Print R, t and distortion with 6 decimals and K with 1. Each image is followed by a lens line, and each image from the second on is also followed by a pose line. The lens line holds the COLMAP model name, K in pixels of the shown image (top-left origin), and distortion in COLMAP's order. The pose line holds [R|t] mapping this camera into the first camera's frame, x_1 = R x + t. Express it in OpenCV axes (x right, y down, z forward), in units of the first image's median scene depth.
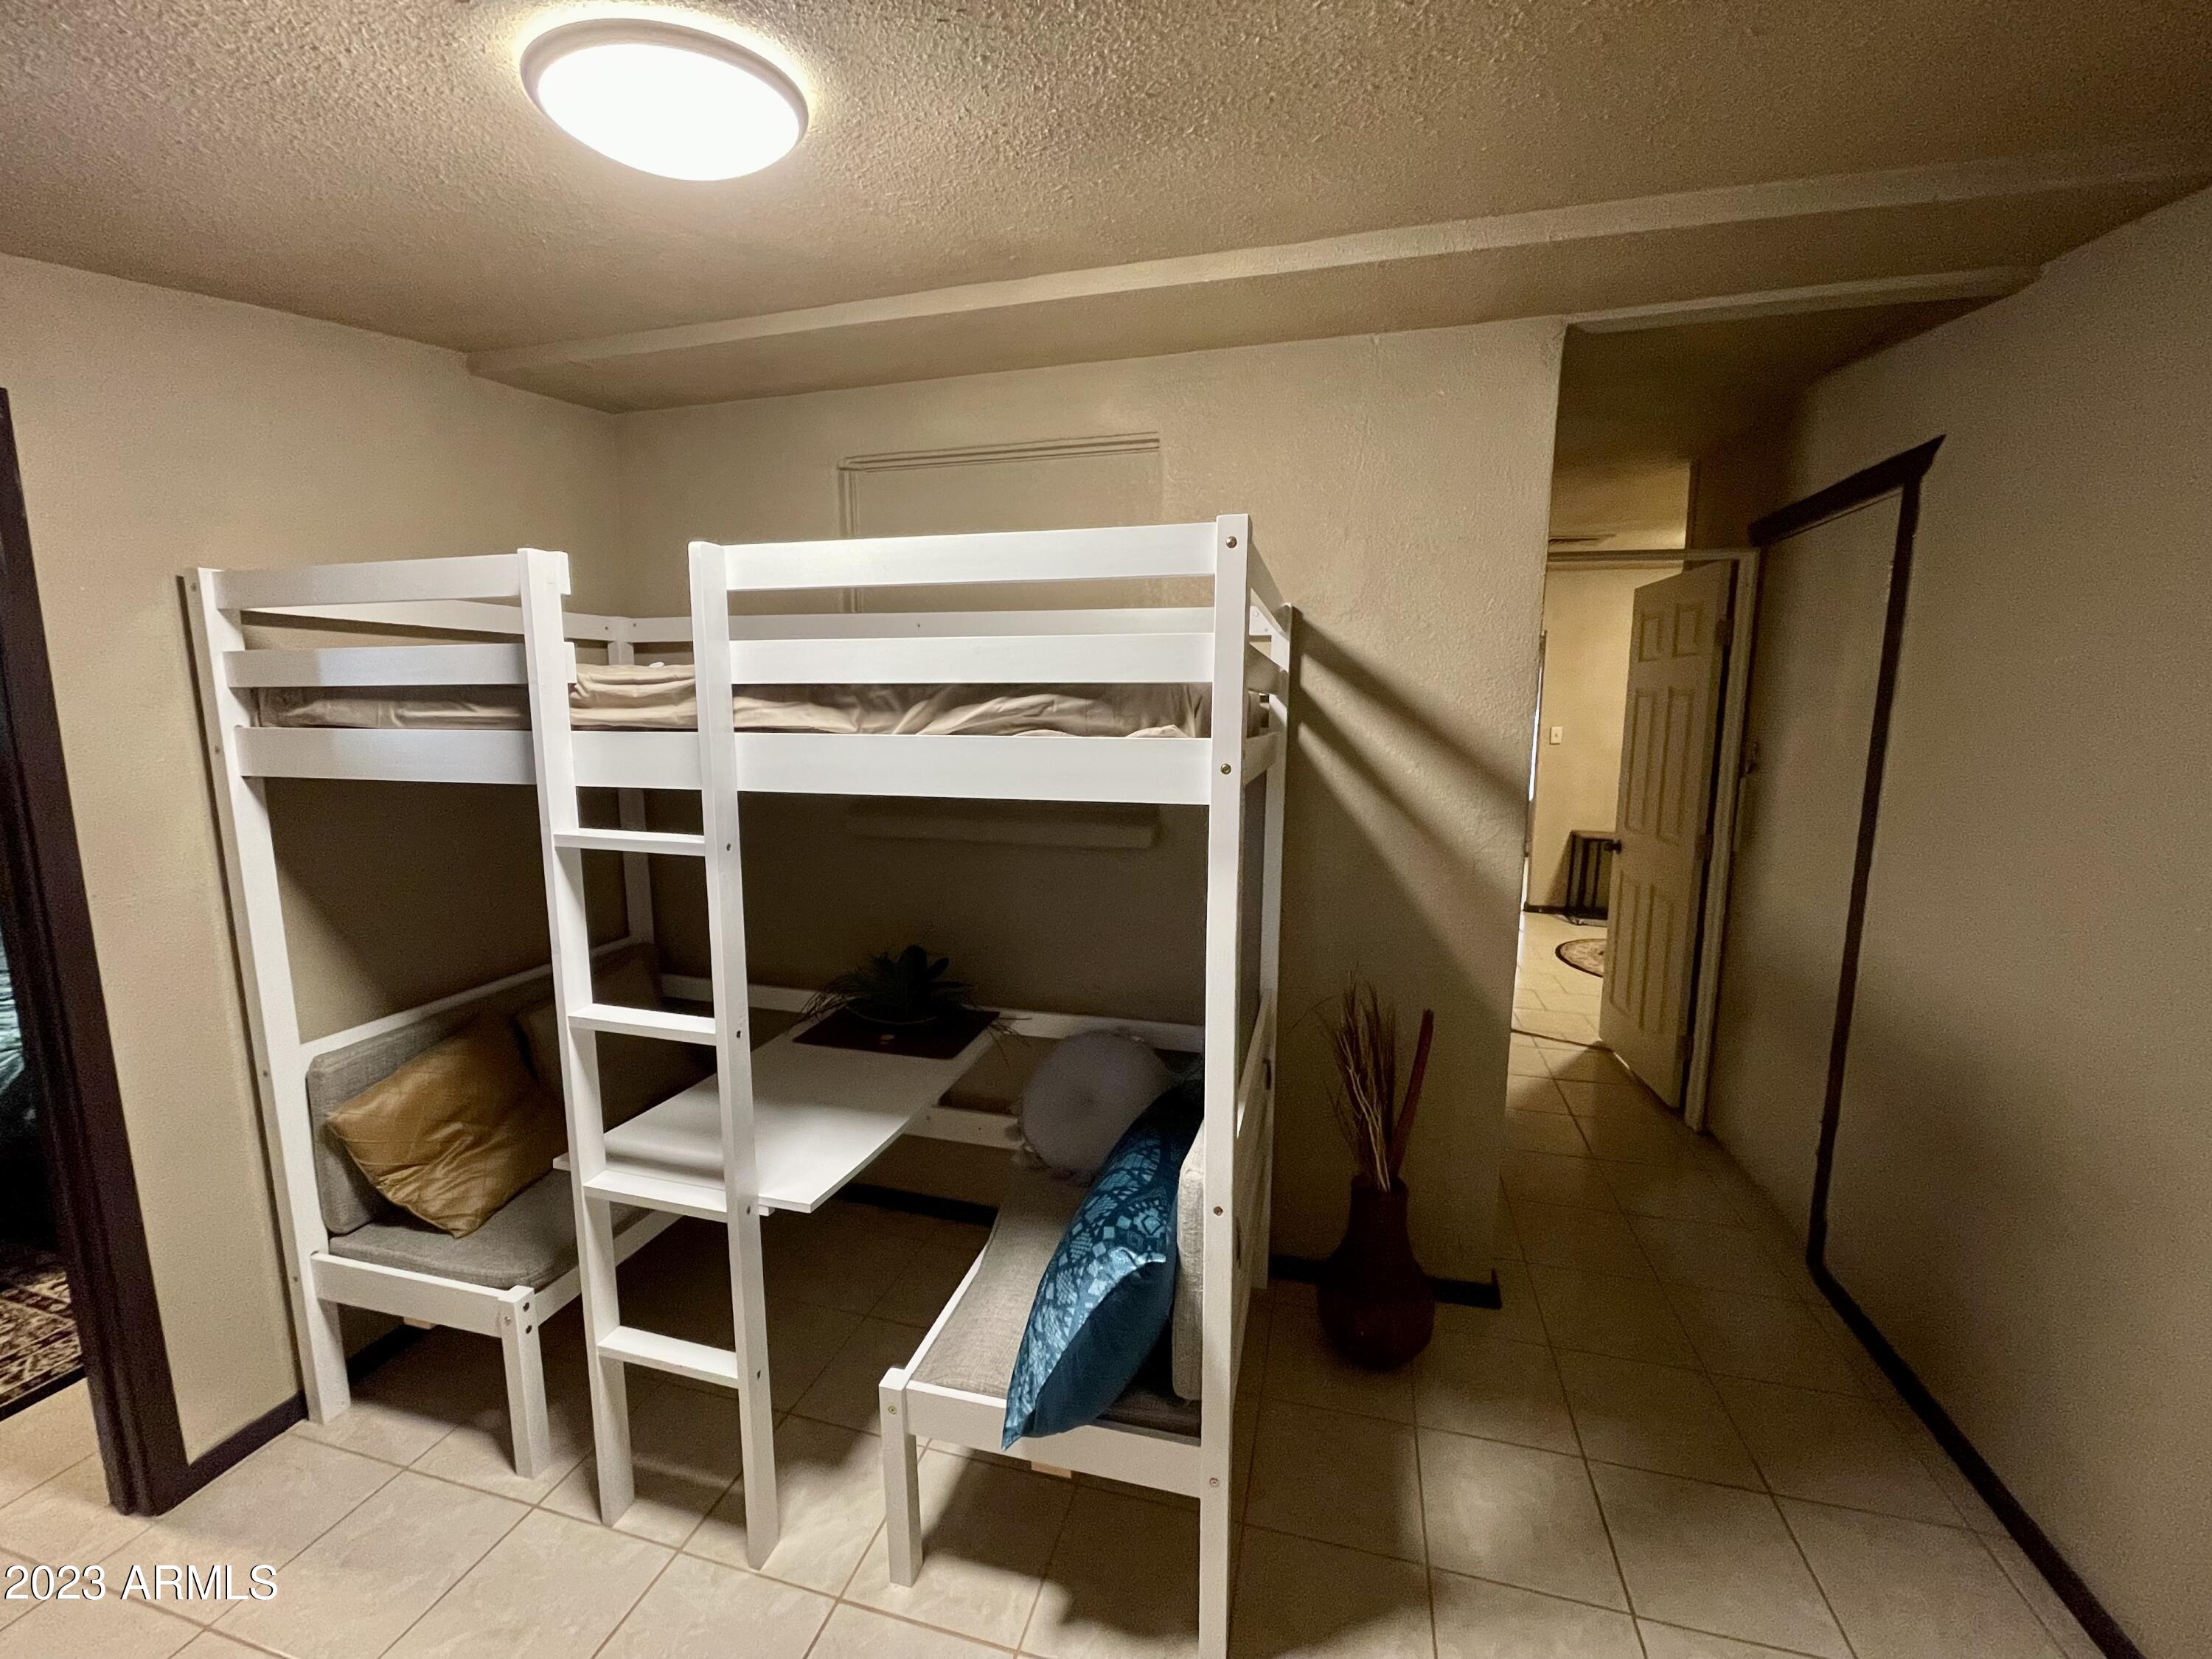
lens RADIAL K [[888.8, 0, 1109.7], [0, 888.8, 842.2], [0, 0, 1]] dist [-0.003815, 0.001565]
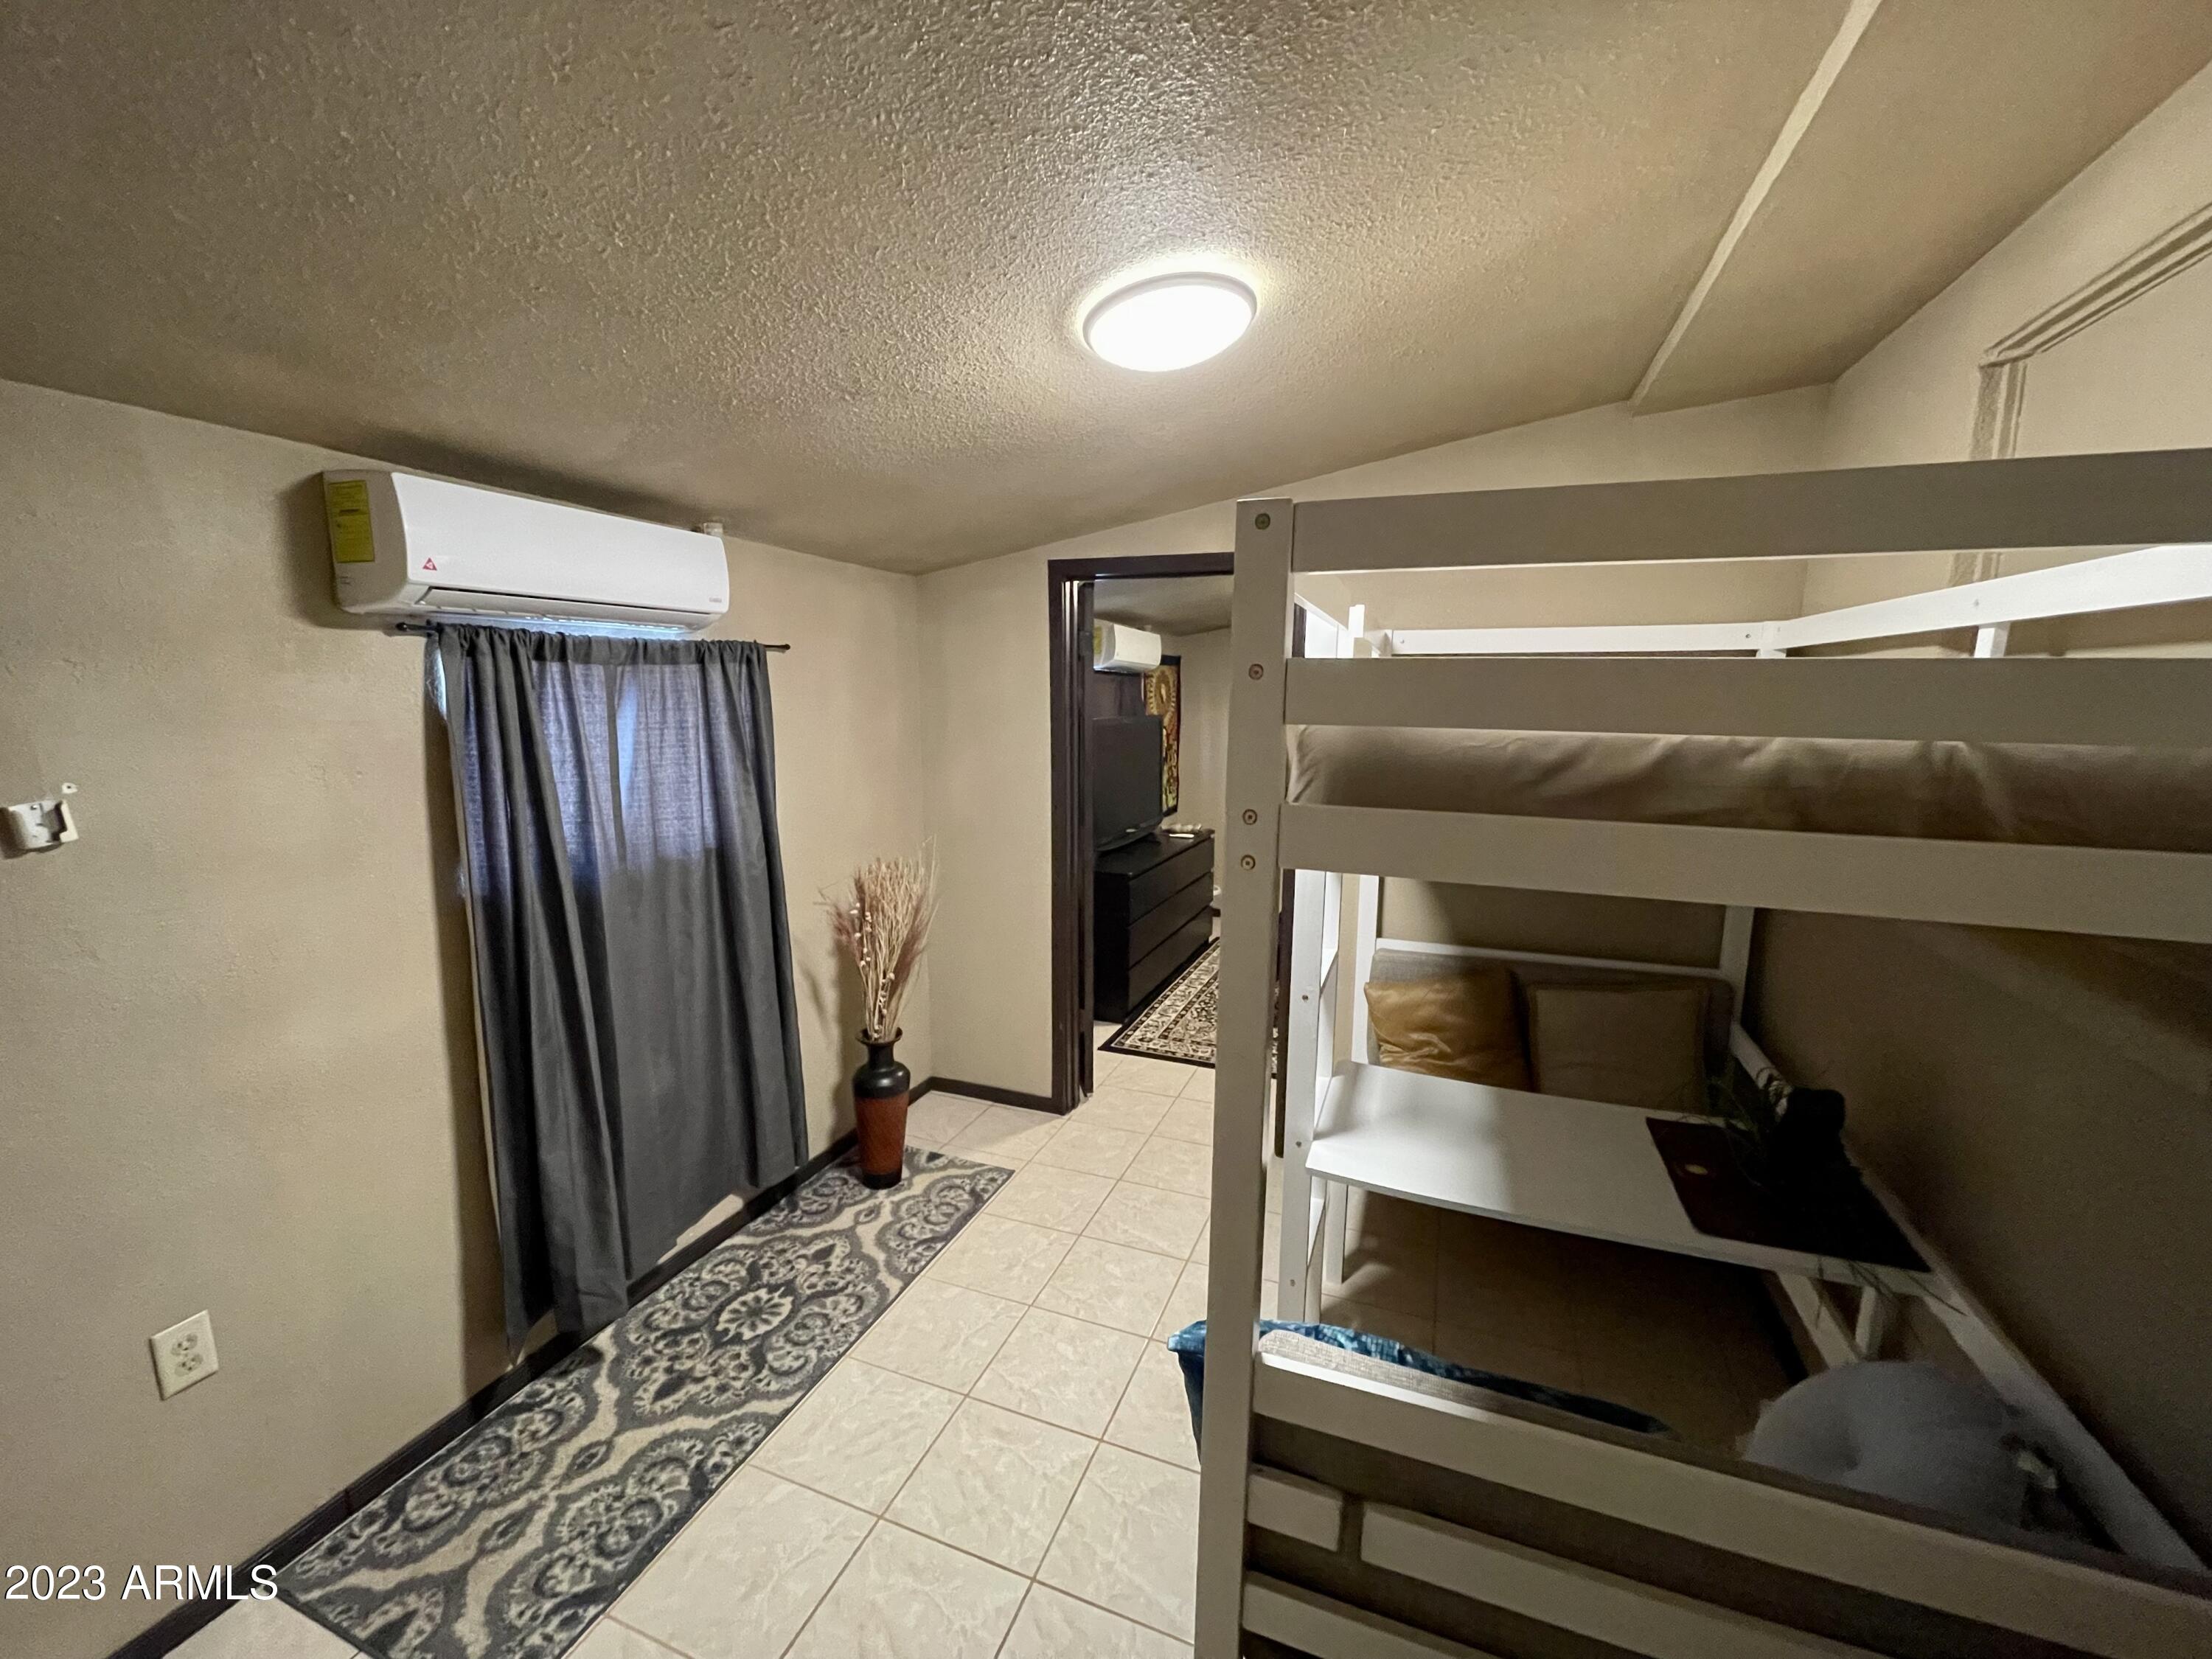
lens RADIAL K [[888.8, 0, 1110.3], [0, 888.8, 843.2], [0, 0, 1]] dist [-0.003815, 0.001565]
pose [[-0.097591, 0.163666, -0.981677, 0.643265], [-0.157934, 0.971339, 0.177643, -0.136599], [0.982615, 0.172376, -0.068946, 0.669283]]
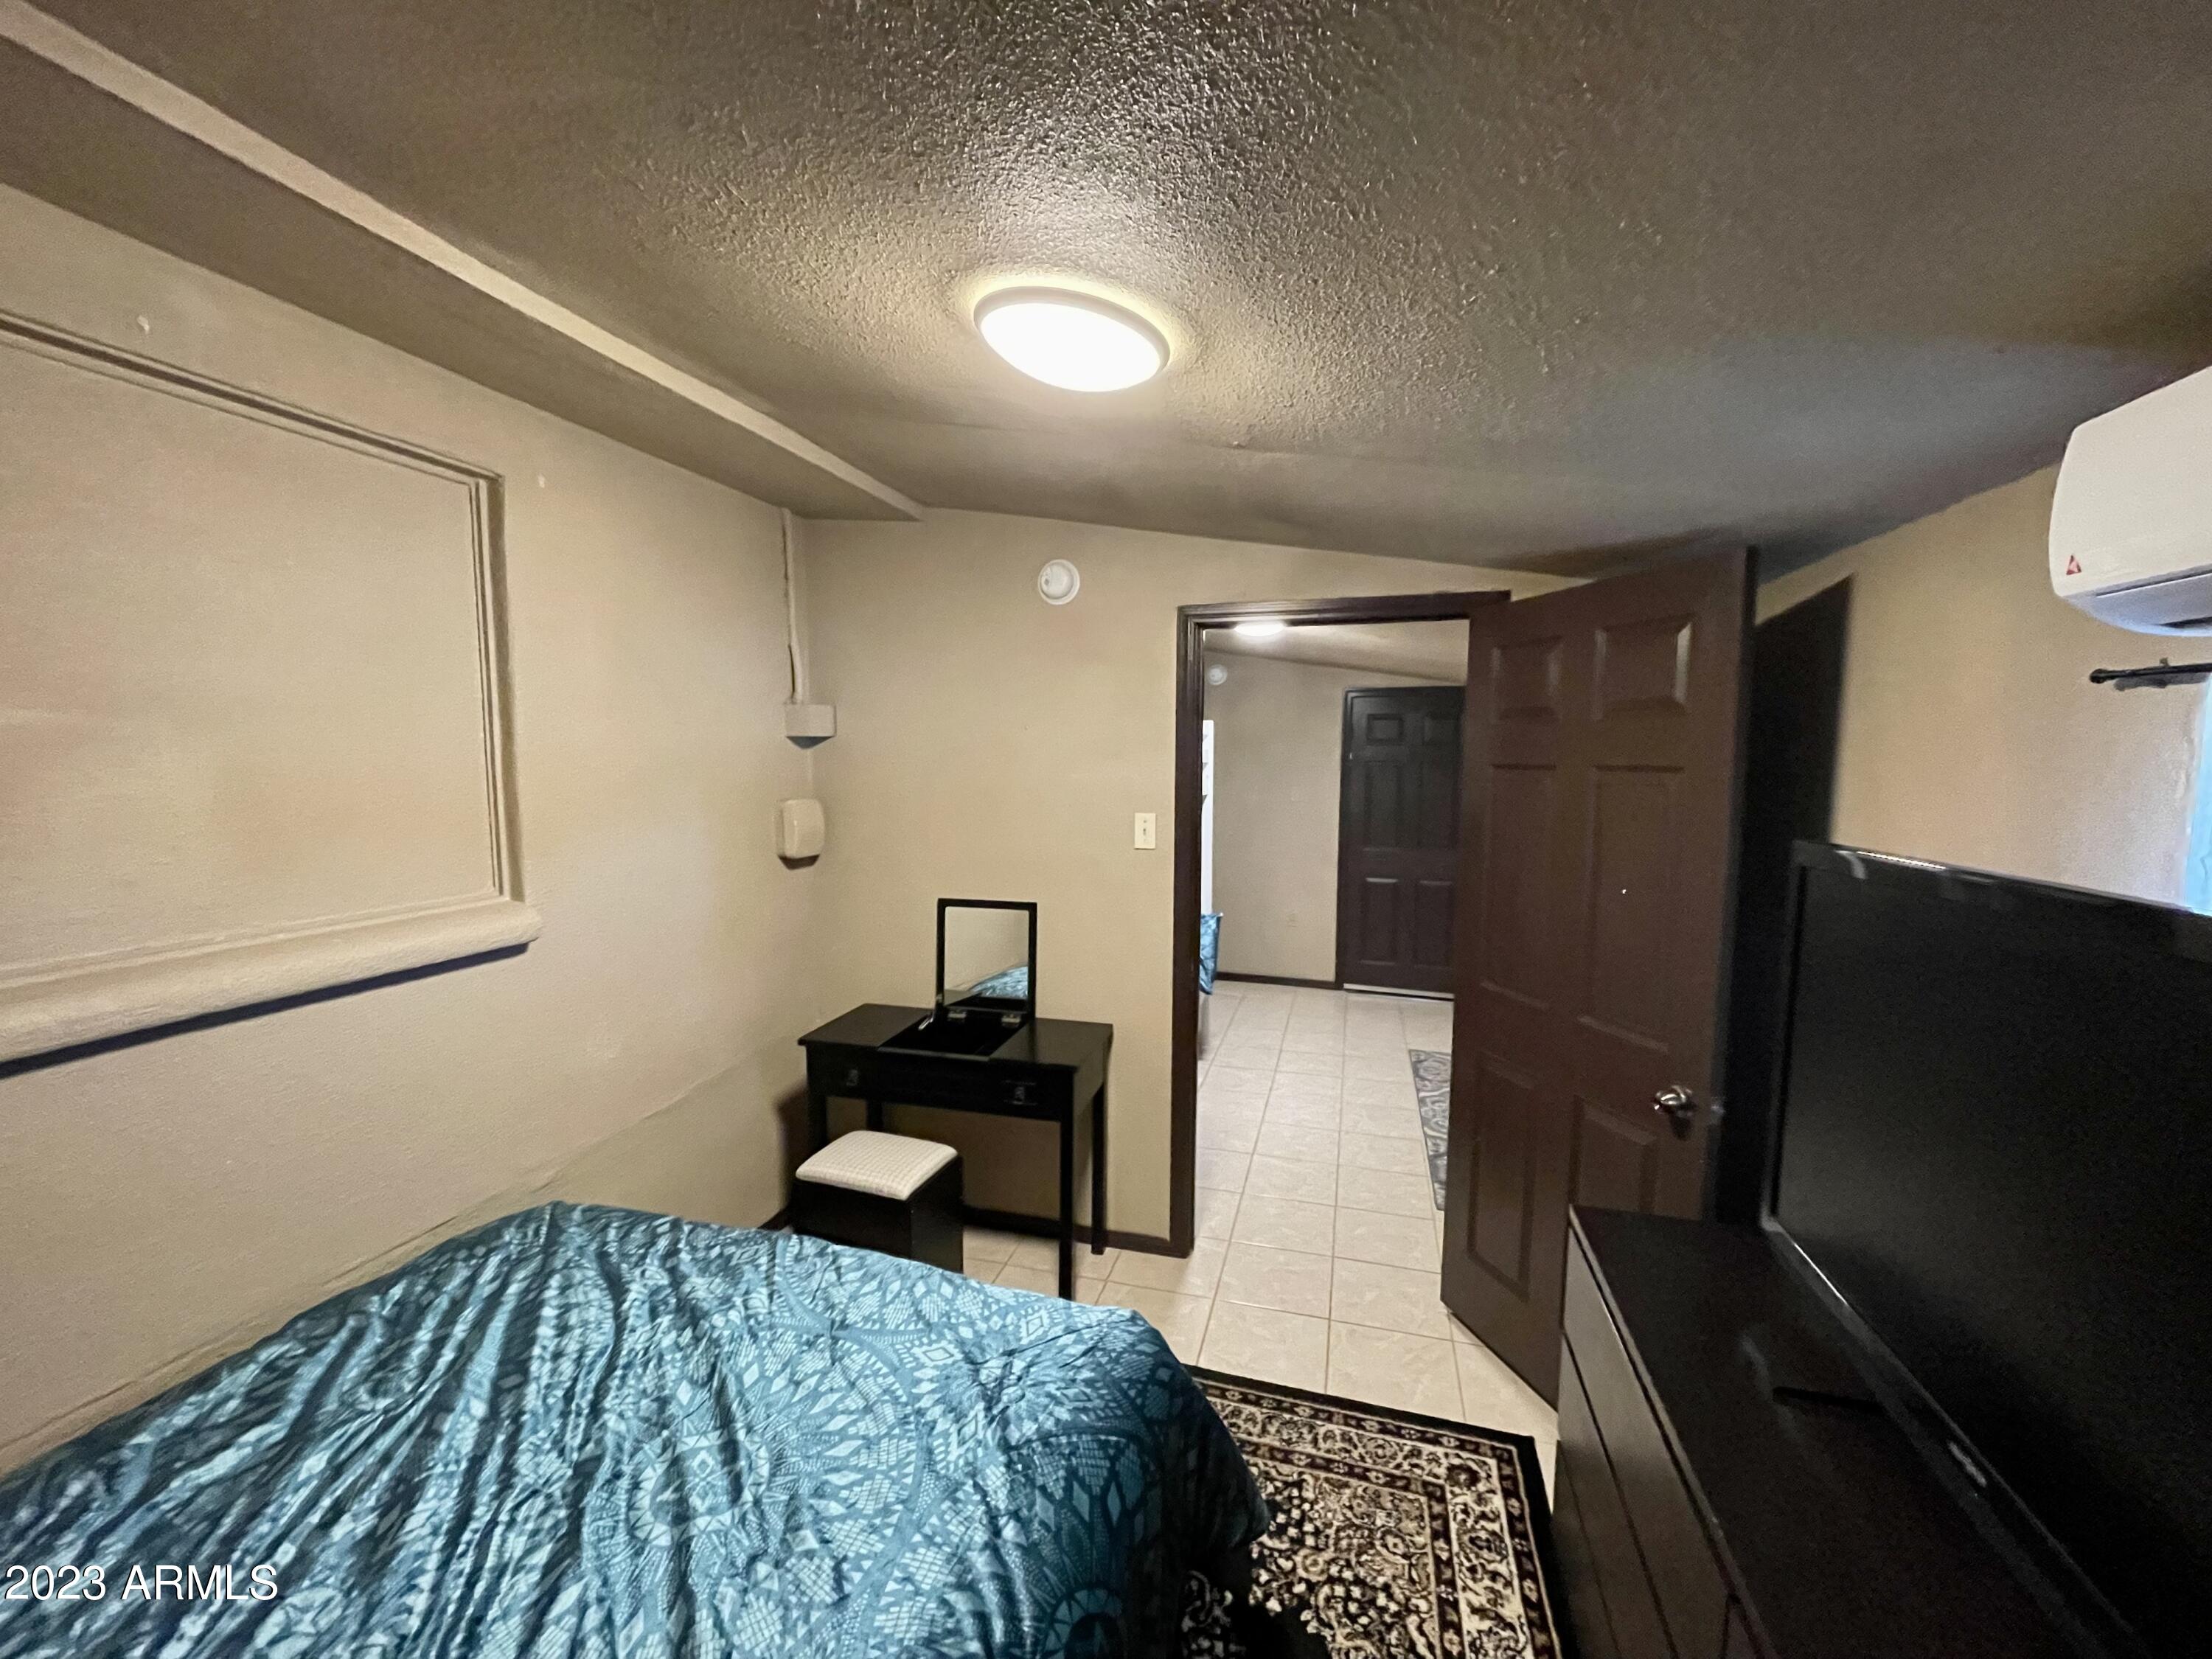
lens RADIAL K [[888.8, 0, 1112.7], [0, 888.8, 839.0], [0, 0, 1]] dist [-0.003815, 0.001565]
pose [[0.002146, -0.092341, 0.995725, -2.703372], [0.139139, 0.986069, 0.091146, -0.192023], [-0.990270, 0.138349, 0.014964, 1.008153]]
